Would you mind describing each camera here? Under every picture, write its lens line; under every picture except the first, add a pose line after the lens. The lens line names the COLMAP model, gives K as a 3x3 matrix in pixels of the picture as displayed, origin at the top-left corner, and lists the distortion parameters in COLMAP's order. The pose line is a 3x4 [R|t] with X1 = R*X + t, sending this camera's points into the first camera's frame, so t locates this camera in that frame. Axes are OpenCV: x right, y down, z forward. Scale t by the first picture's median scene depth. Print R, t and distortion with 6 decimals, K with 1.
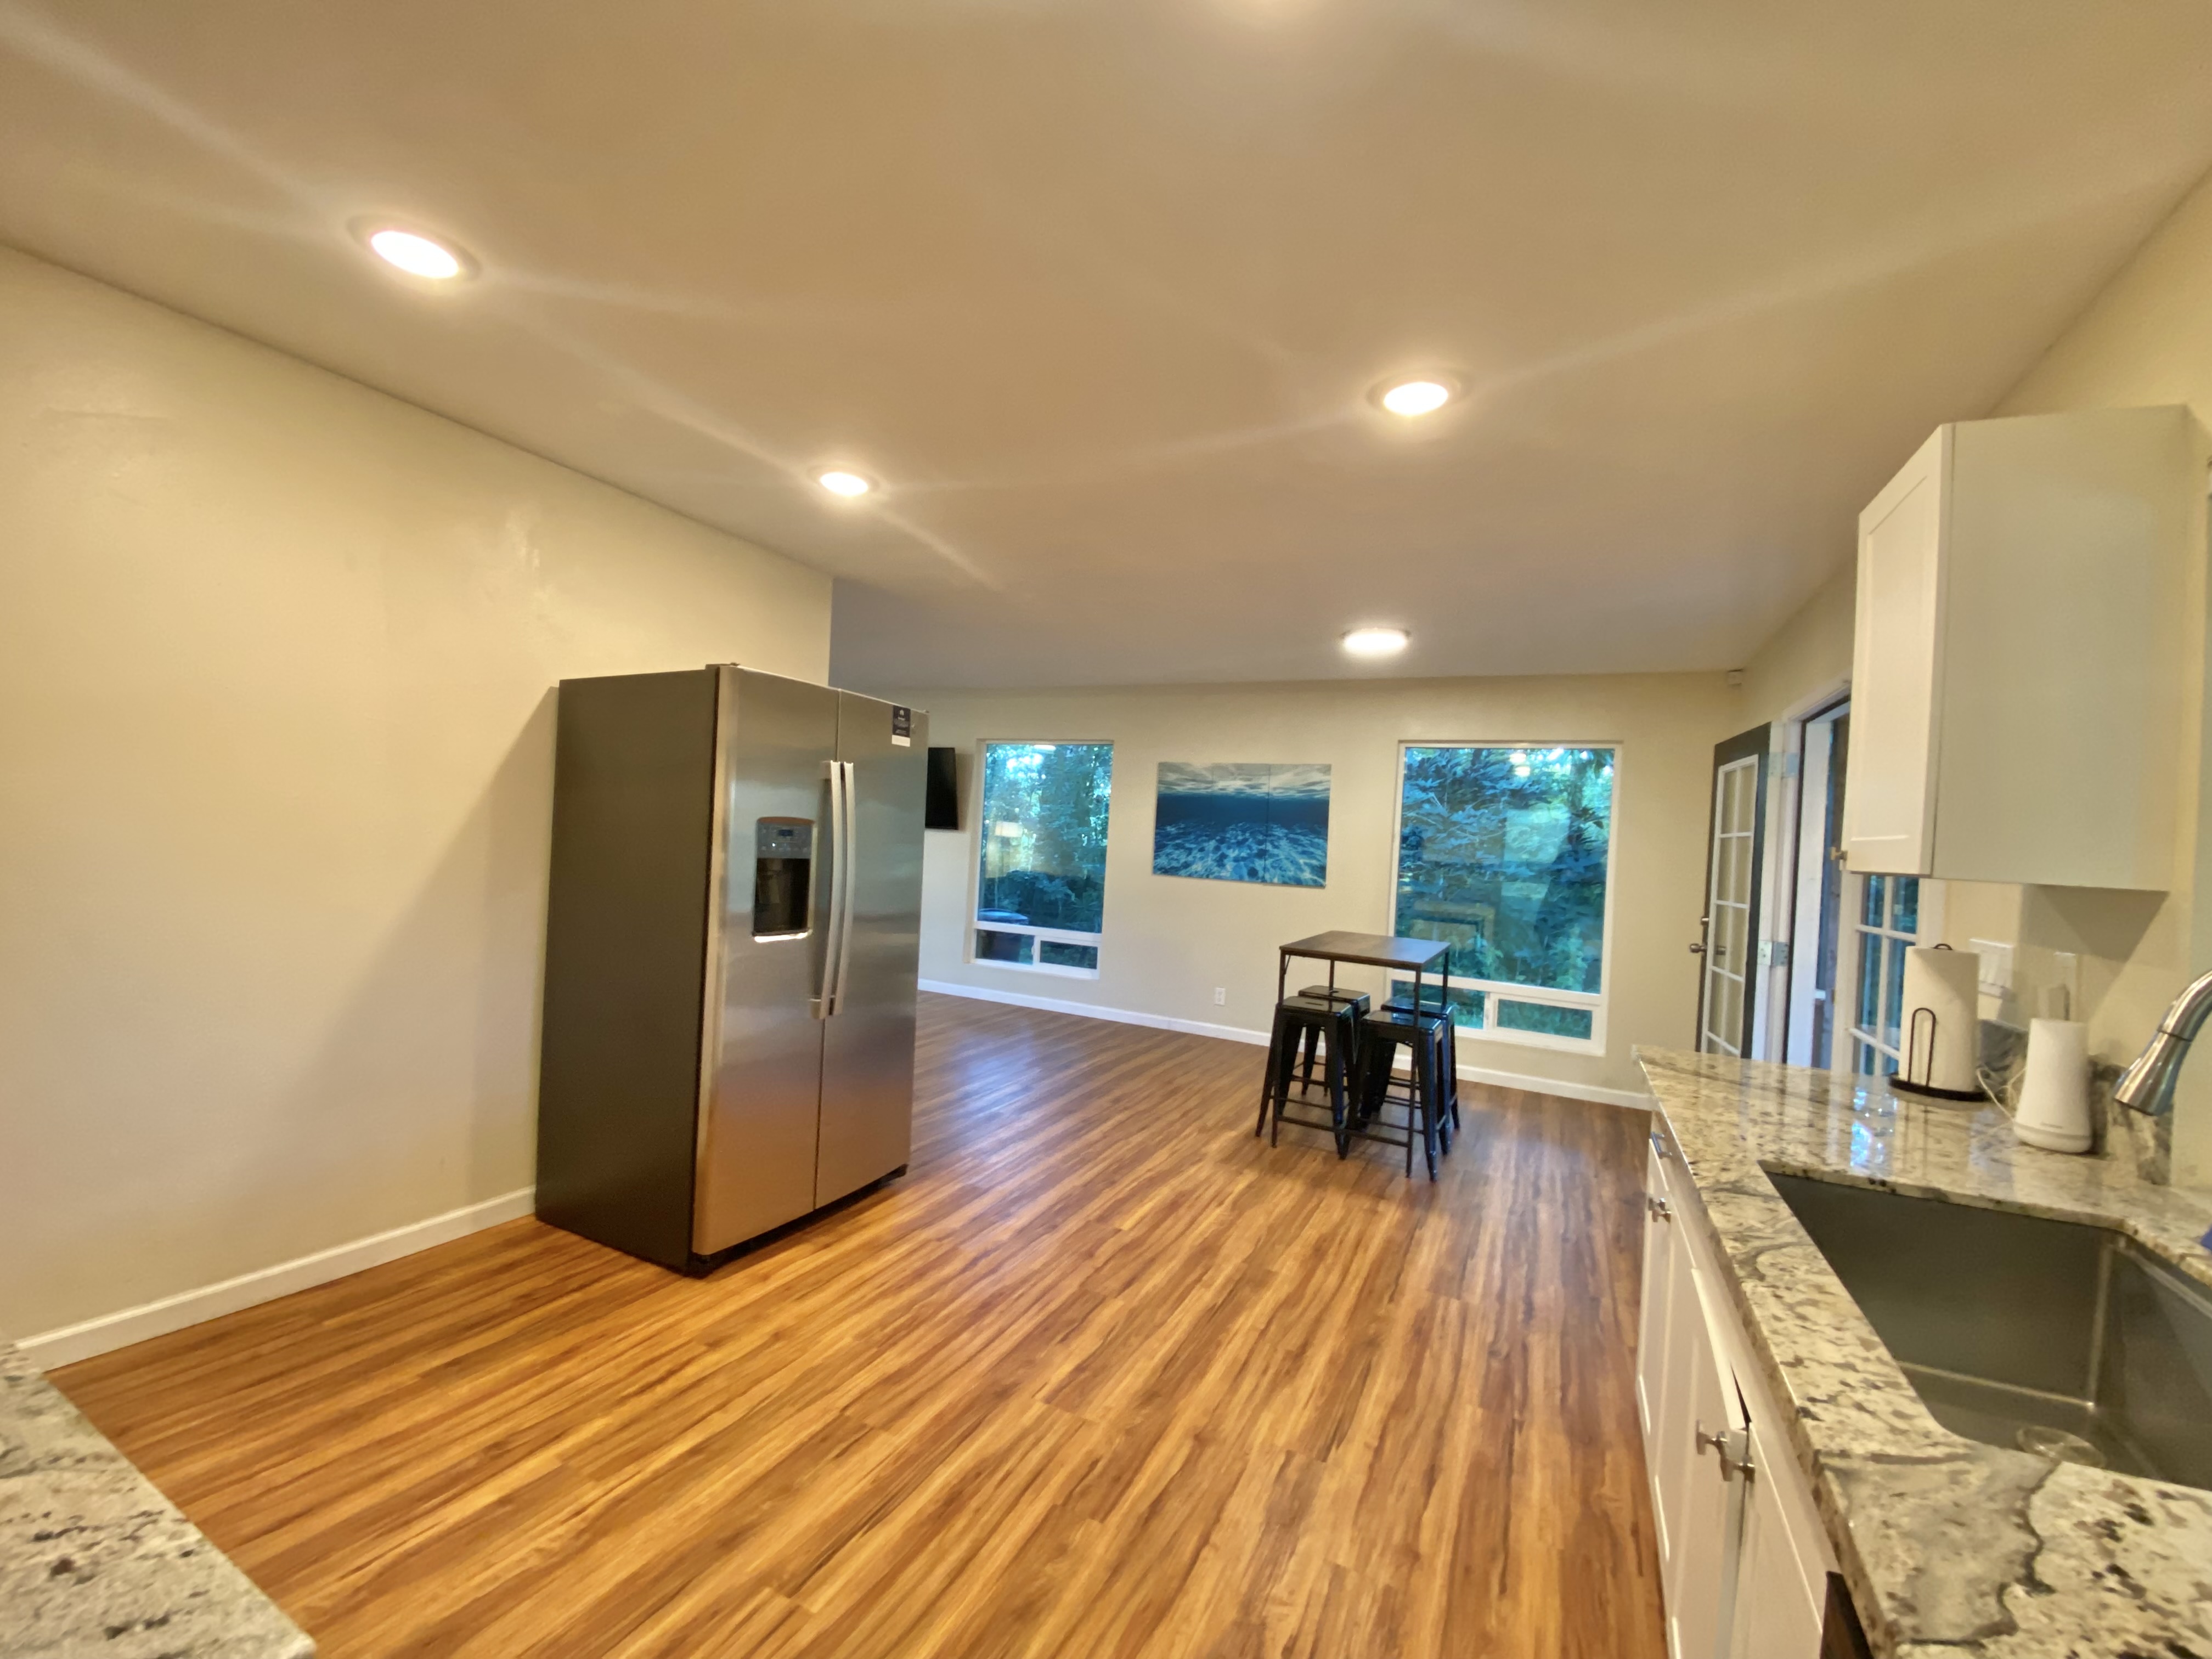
lens RADIAL K [[896.2, 0, 1108.0], [0, 896.2, 832.4], [0, 0, 1]] dist [0.032150, -0.028442]
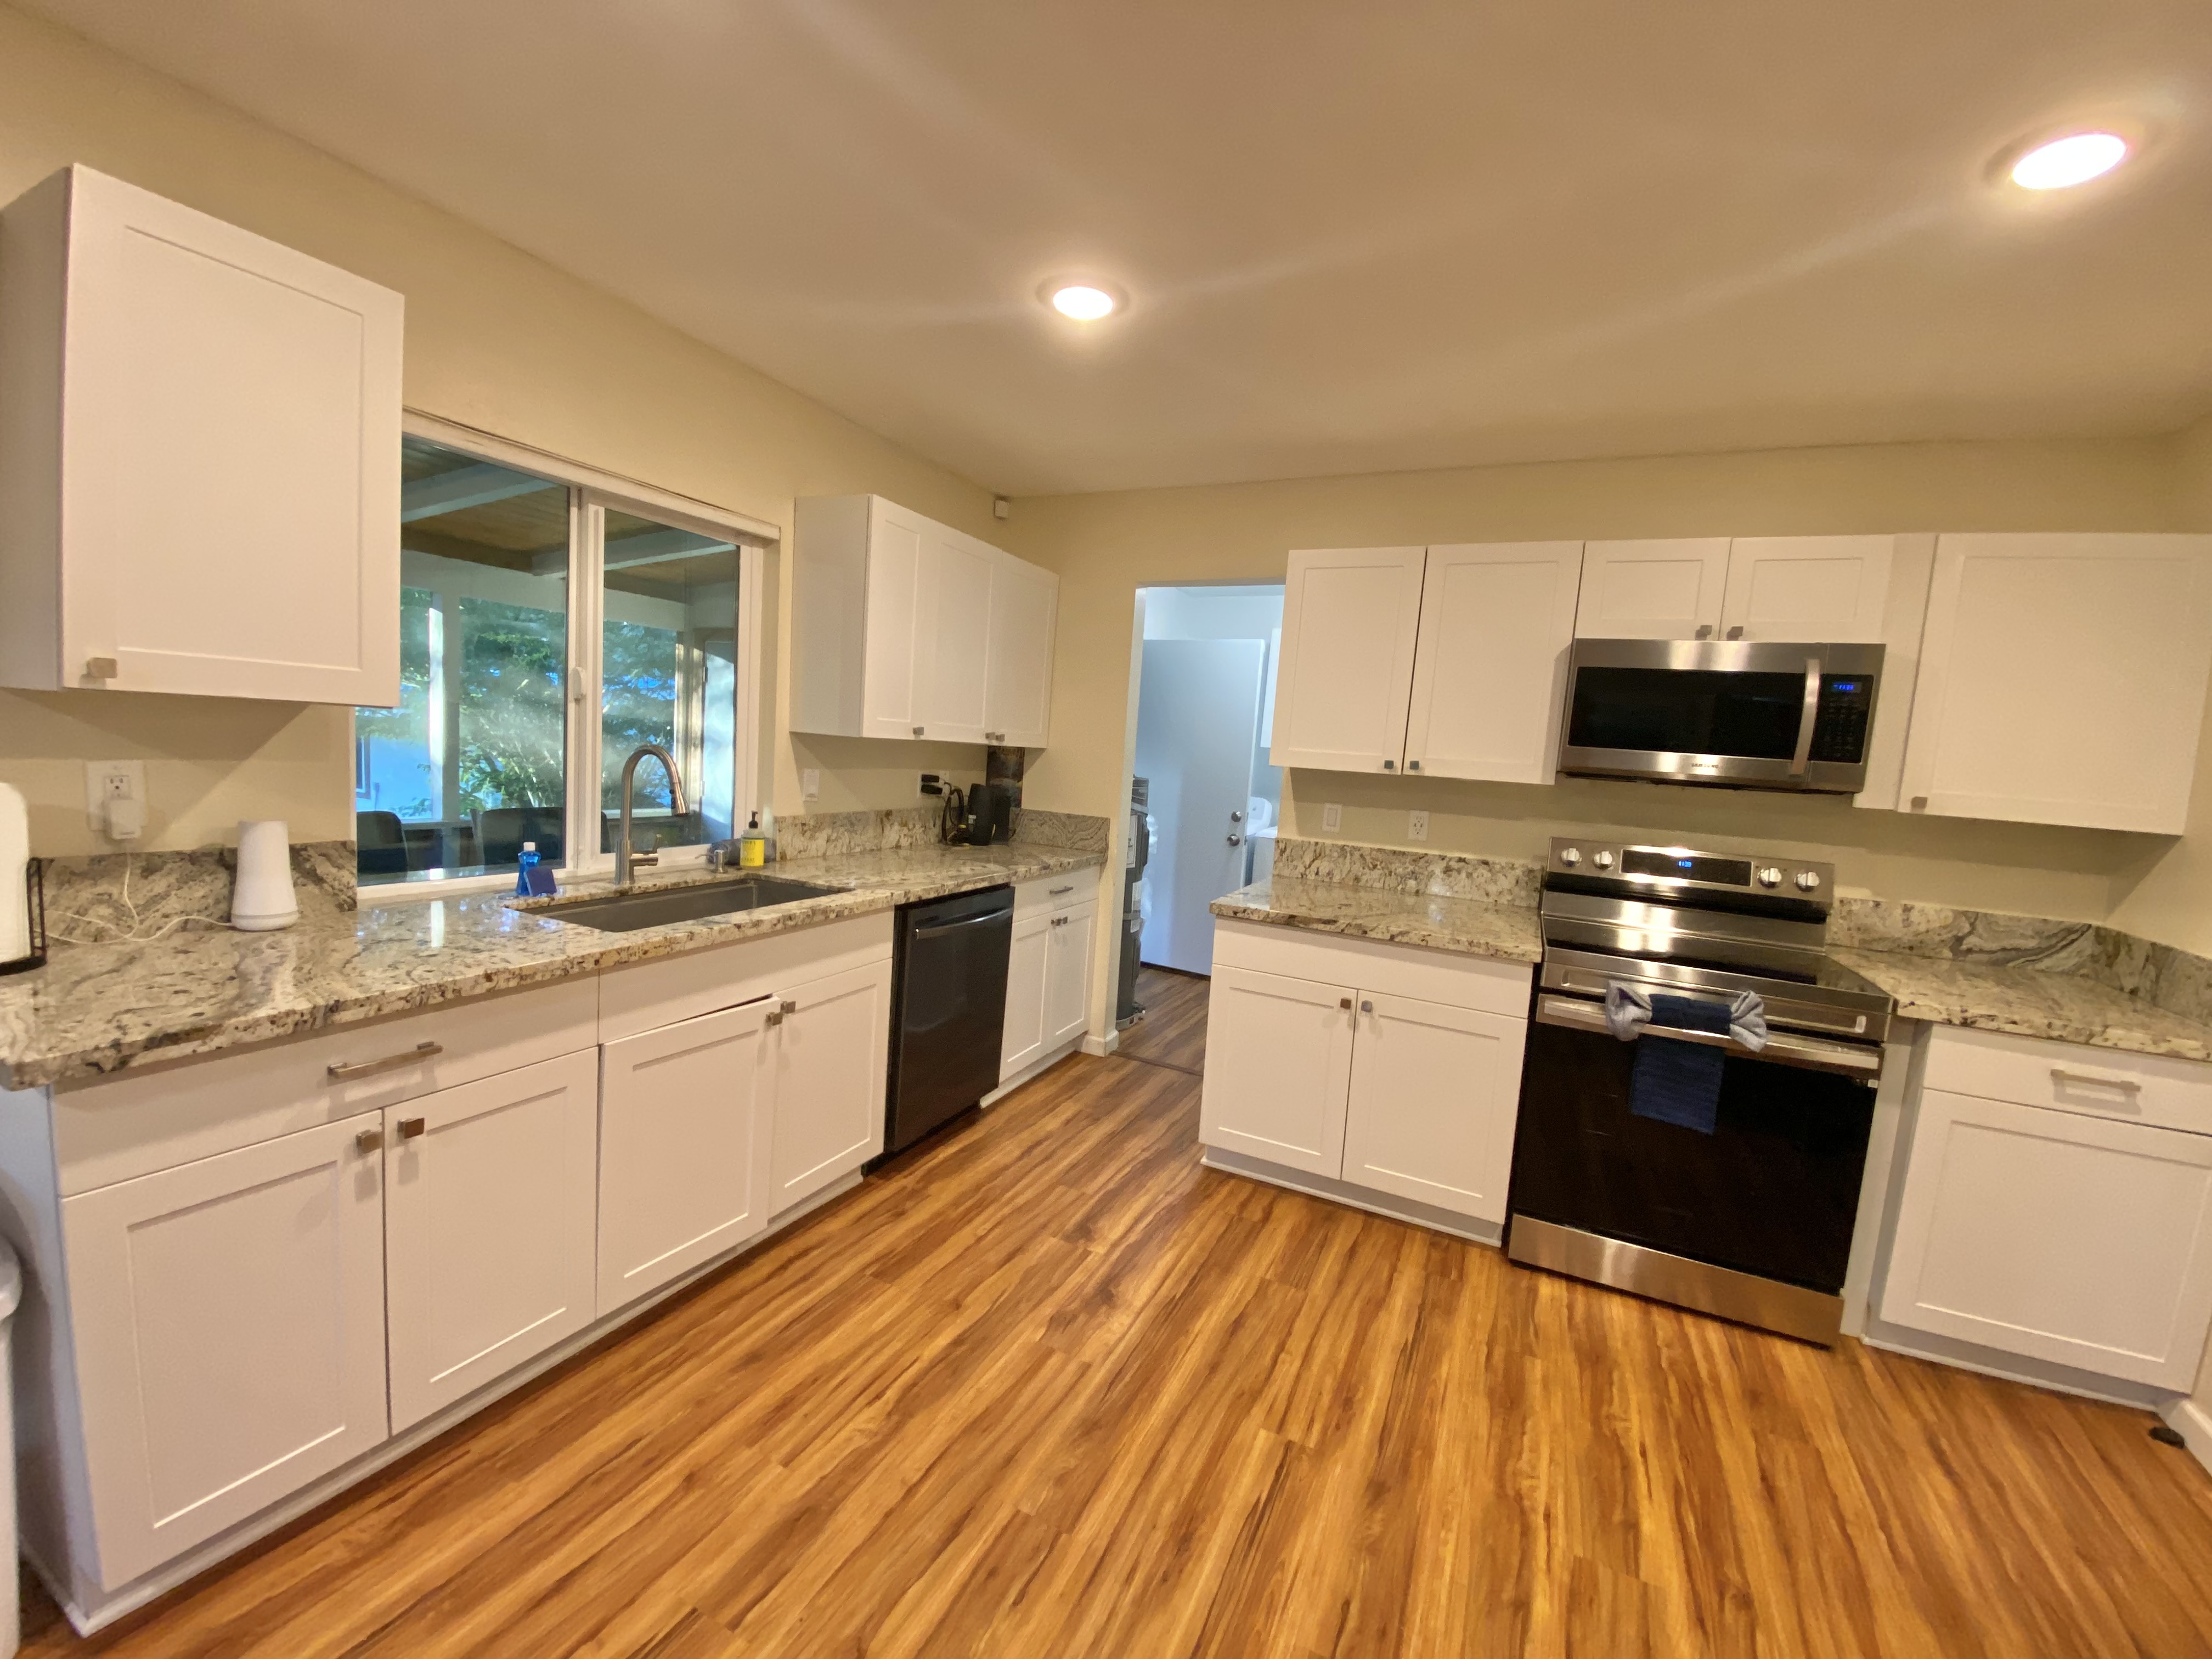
lens RADIAL K [[896.2, 0, 1108.0], [0, 896.2, 832.4], [0, 0, 1]] dist [0.032150, -0.028442]
pose [[-0.991432, -0.128096, -0.025556, 0.011011], [-0.129978, 0.986872, 0.095864, -0.017135], [0.012941, 0.098364, -0.995066, 1.450594]]
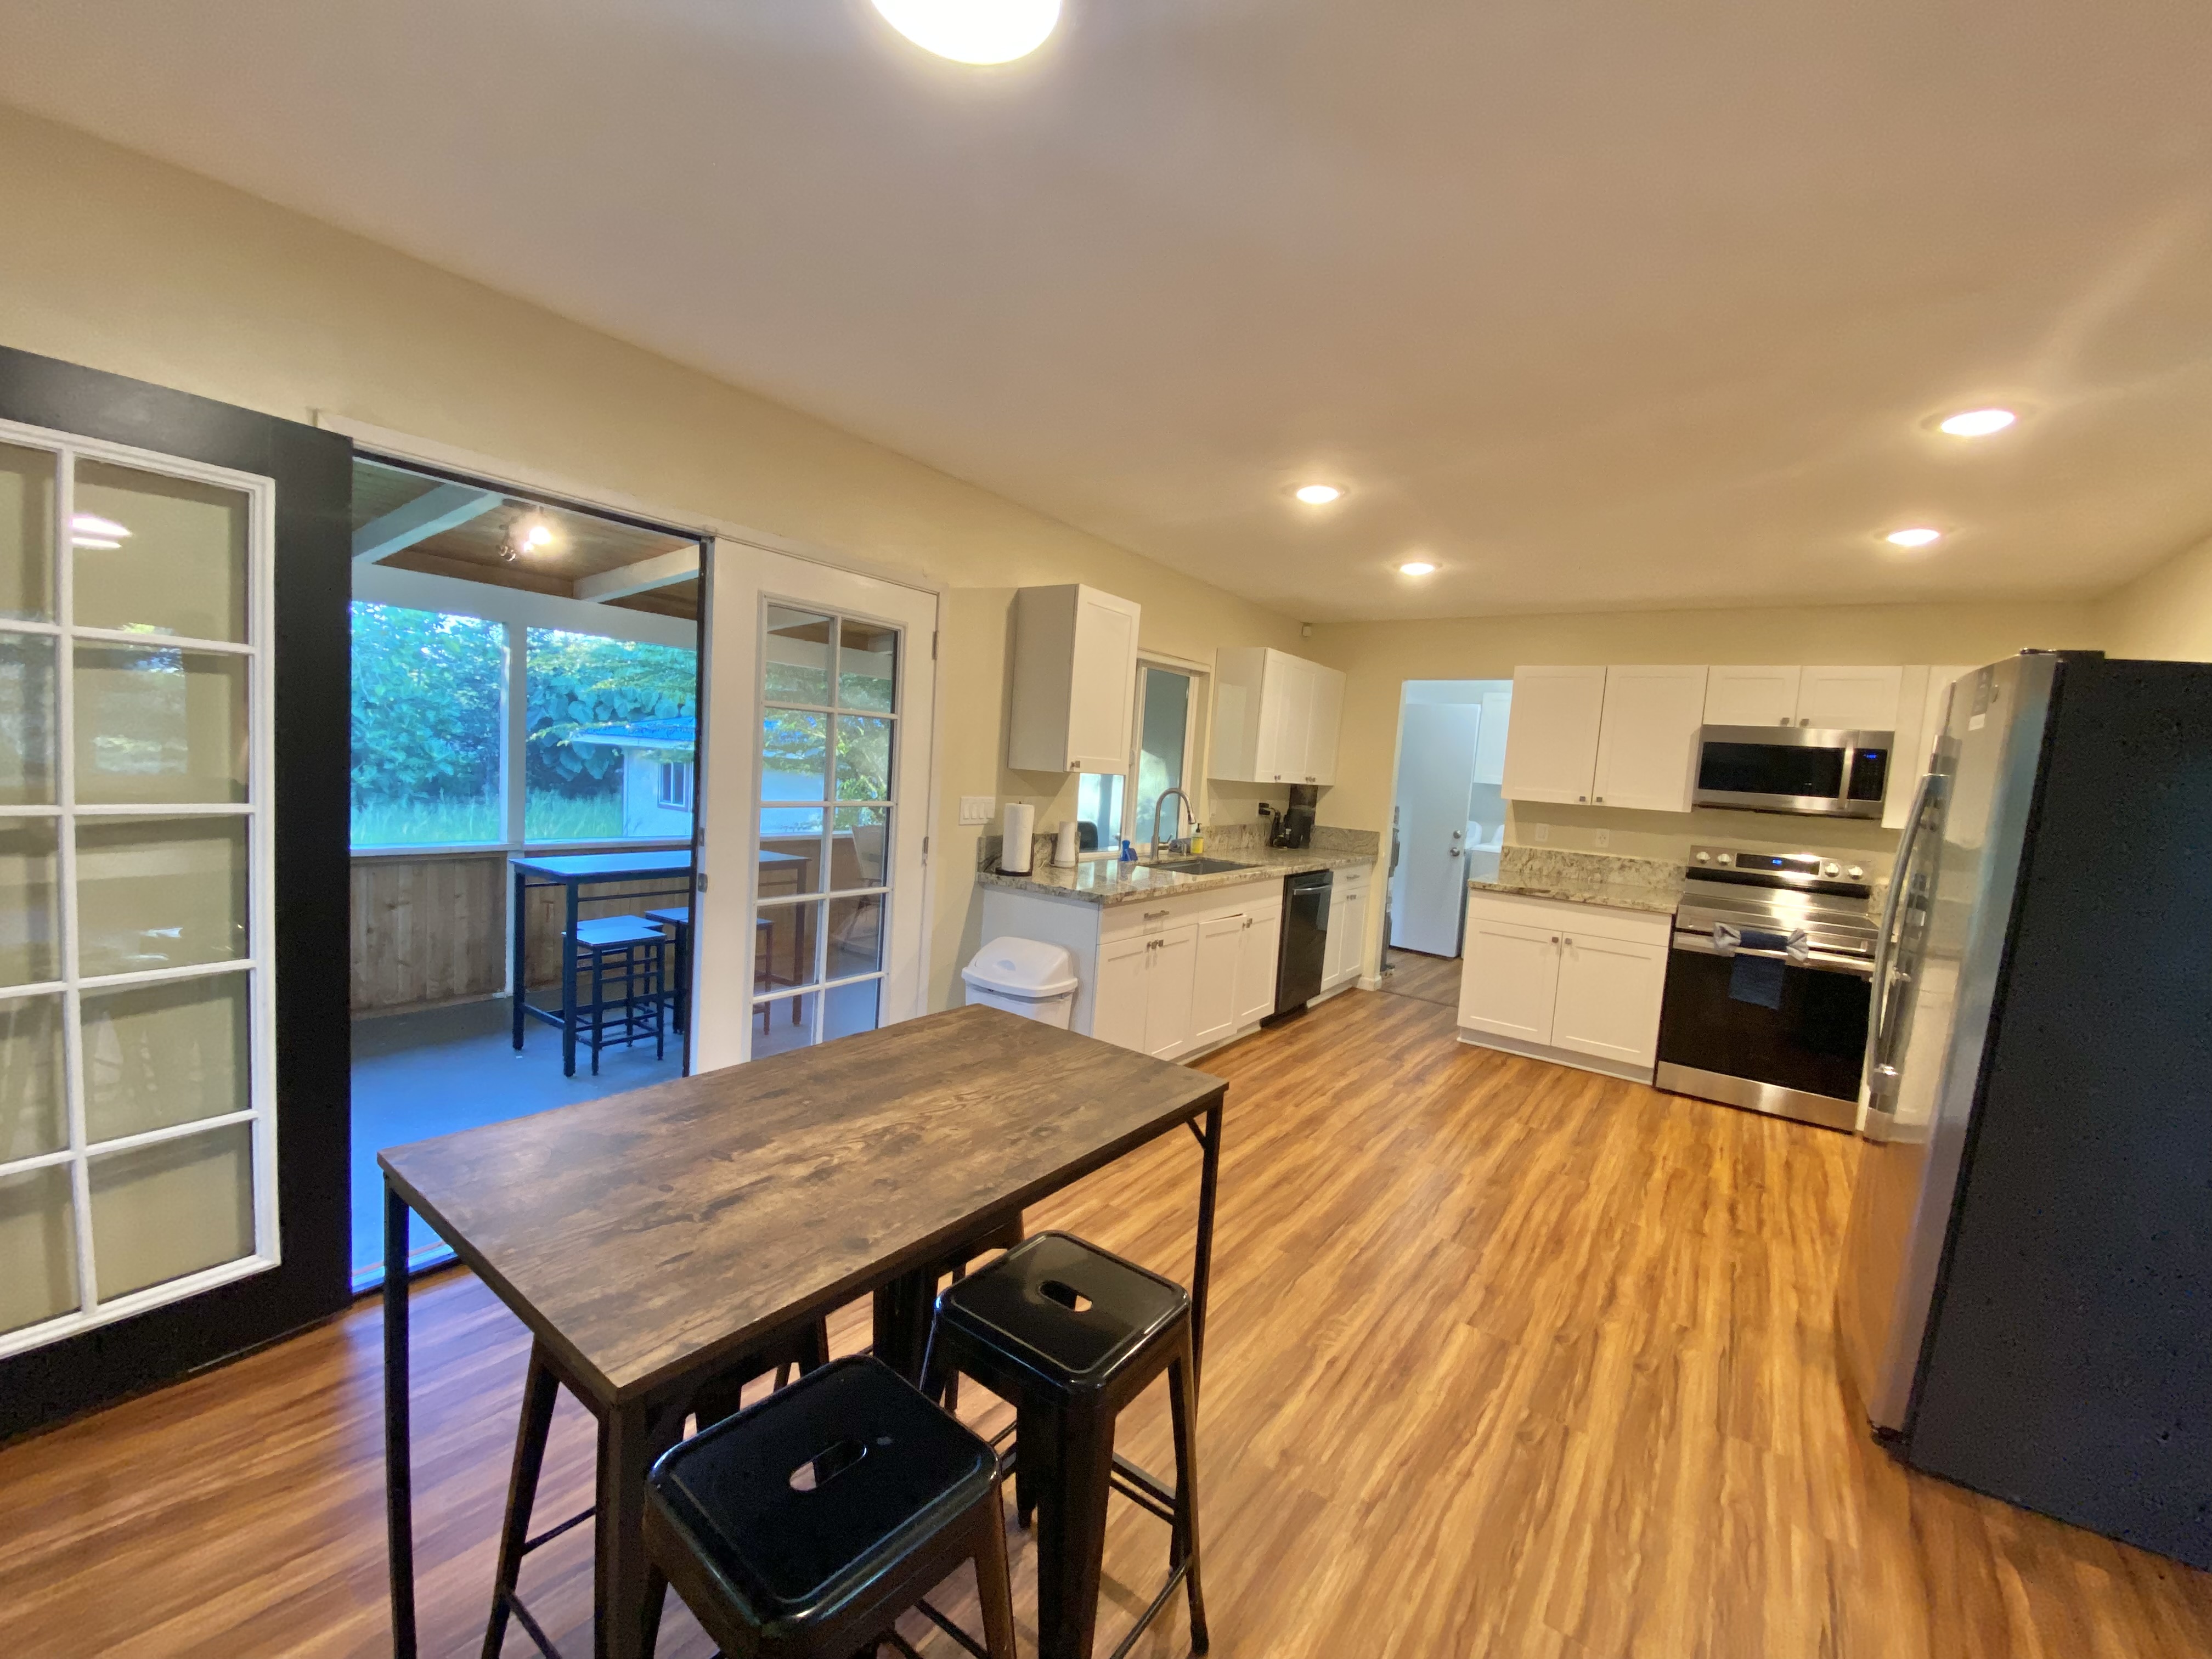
lens RADIAL K [[896.2, 0, 1108.0], [0, 896.2, 832.4], [0, 0, 1]] dist [0.032150, -0.028442]
pose [[-0.978559, -0.142532, 0.148685, 0.359445], [-0.130225, 0.987436, 0.089513, -0.009270], [-0.159575, 0.068231, -0.984825, 2.450393]]
